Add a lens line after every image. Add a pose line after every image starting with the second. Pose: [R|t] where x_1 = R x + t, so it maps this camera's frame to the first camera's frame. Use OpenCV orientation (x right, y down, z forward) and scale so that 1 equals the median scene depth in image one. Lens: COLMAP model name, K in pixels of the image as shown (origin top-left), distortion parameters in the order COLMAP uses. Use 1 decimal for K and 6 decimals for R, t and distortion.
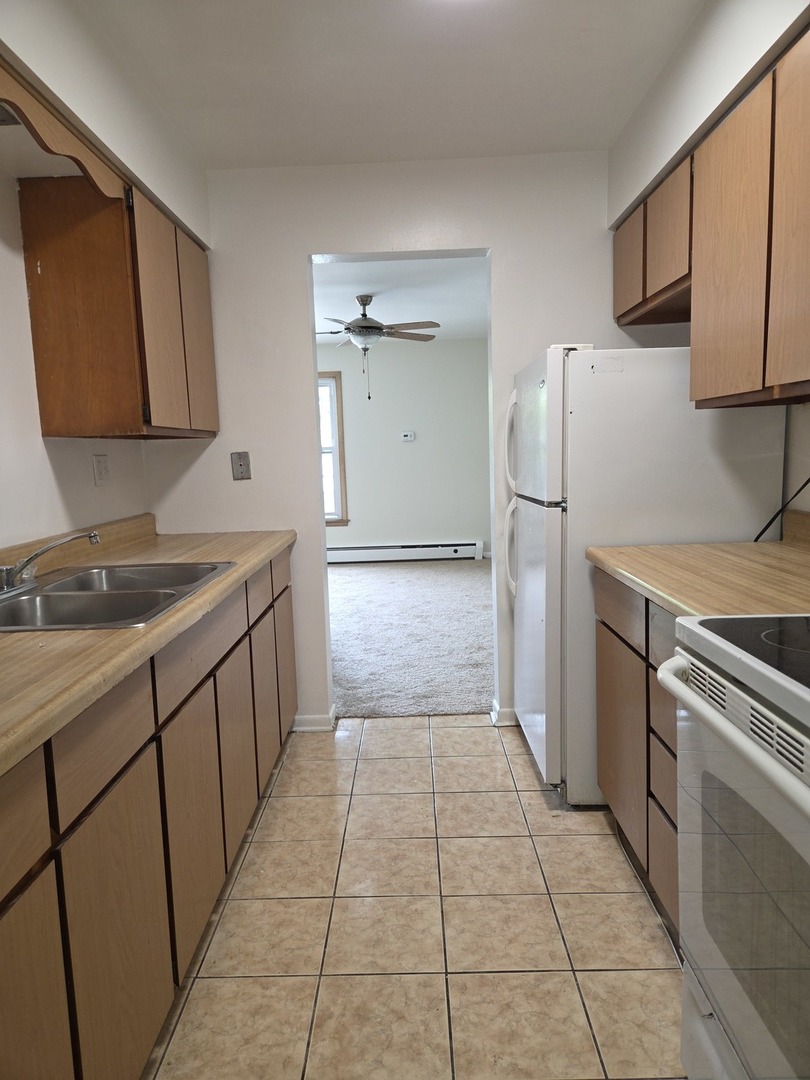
lens RADIAL K [[716.8, 0, 407.5], [0, 716.8, 558.1], [0, 0, 1]] dist [0.101771, -0.092858]
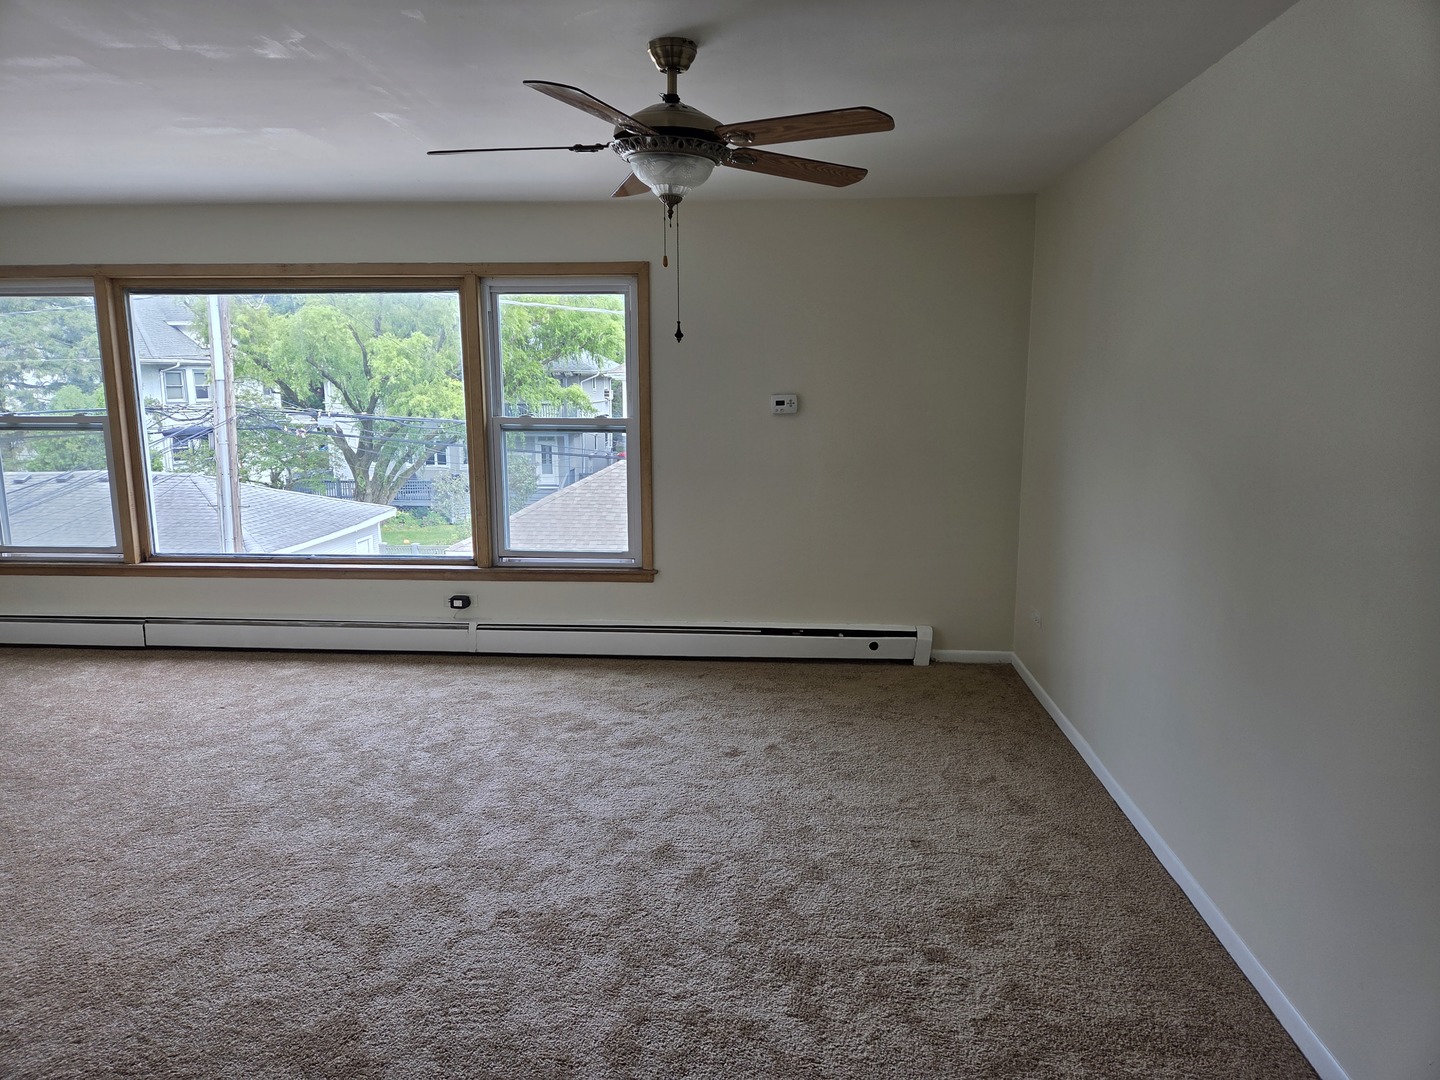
lens RADIAL K [[955.8, 0, 743.5], [0, 955.8, 553.0], [0, 0, 1]] dist [0.101771, -0.092858]
pose [[0.998408, 0.042149, -0.037479, 0.001938], [-0.040822, 0.998536, 0.035485, -0.129726], [0.038920, -0.033898, 0.998667, 0.507033]]
